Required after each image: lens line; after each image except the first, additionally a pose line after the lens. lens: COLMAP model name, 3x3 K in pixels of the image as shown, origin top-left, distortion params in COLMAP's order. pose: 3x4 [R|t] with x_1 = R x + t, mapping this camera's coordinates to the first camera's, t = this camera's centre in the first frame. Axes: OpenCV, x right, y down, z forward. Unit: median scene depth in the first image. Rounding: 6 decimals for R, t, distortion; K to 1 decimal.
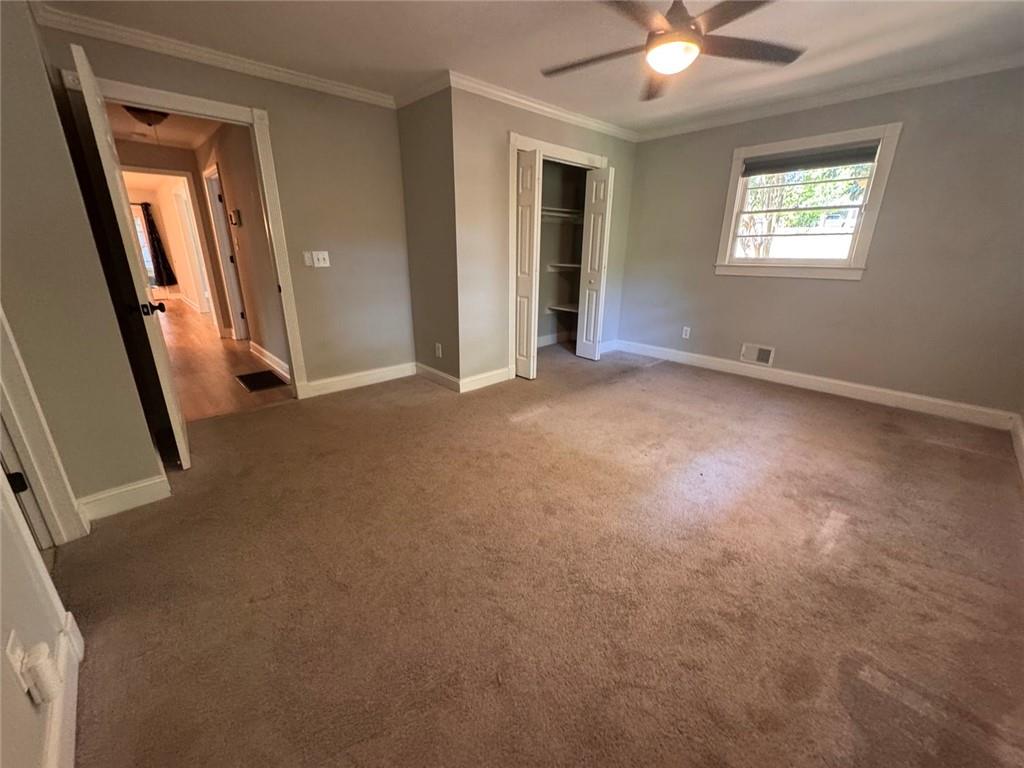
lens RADIAL K [[413.7, 0, 509.4], [0, 413.7, 384.4], [0, 0, 1]] dist [-0.002289, 0.001645]
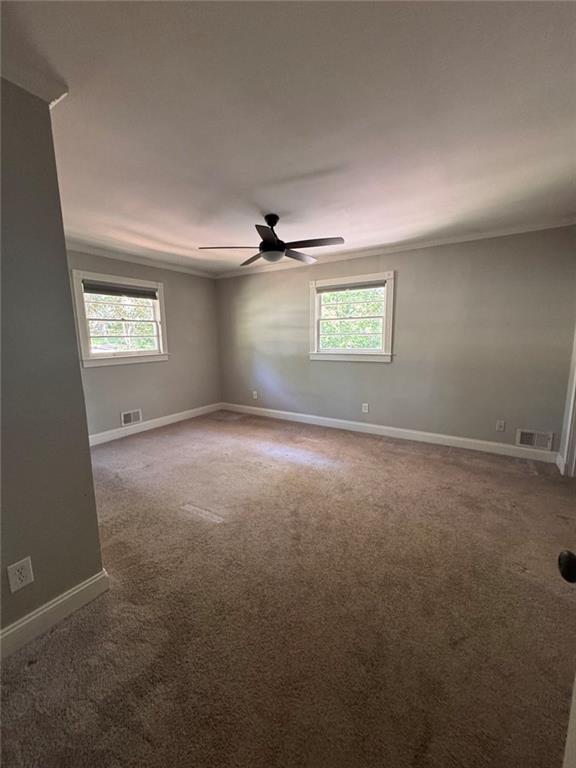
lens RADIAL K [[310.2, 0, 290.0], [0, 310.2, 383.6], [0, 0, 1]] dist [-0.002289, 0.001645]
pose [[-0.262816, -0.152991, 0.952639, -0.809818], [0.307891, 0.922430, 0.233081, -0.395818], [-0.914402, 0.354567, -0.195325, 1.028883]]
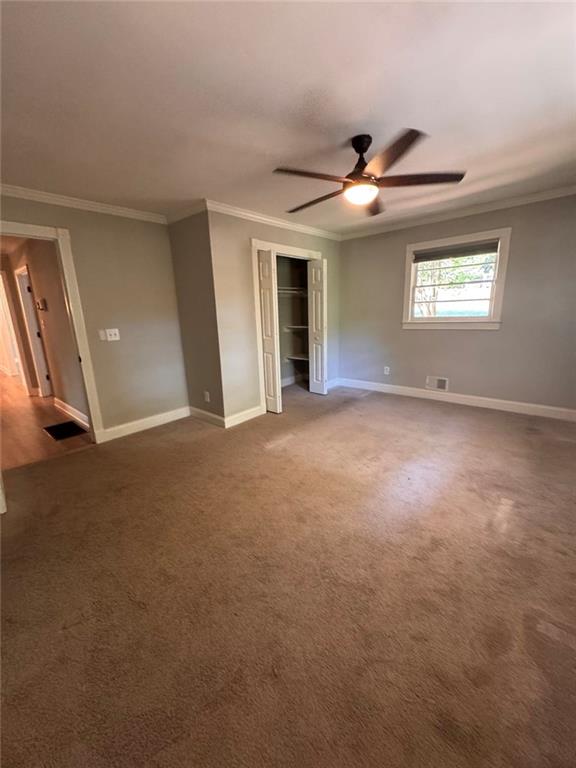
lens RADIAL K [[310.2, 0, 286.6], [0, 310.2, 382.8], [0, 0, 1]] dist [-0.002289, 0.001645]
pose [[0.993822, -0.064646, 0.090219, -0.008363], [0.072220, 0.993898, -0.083368, -0.036626], [-0.084279, 0.089369, 0.992426, -0.009000]]
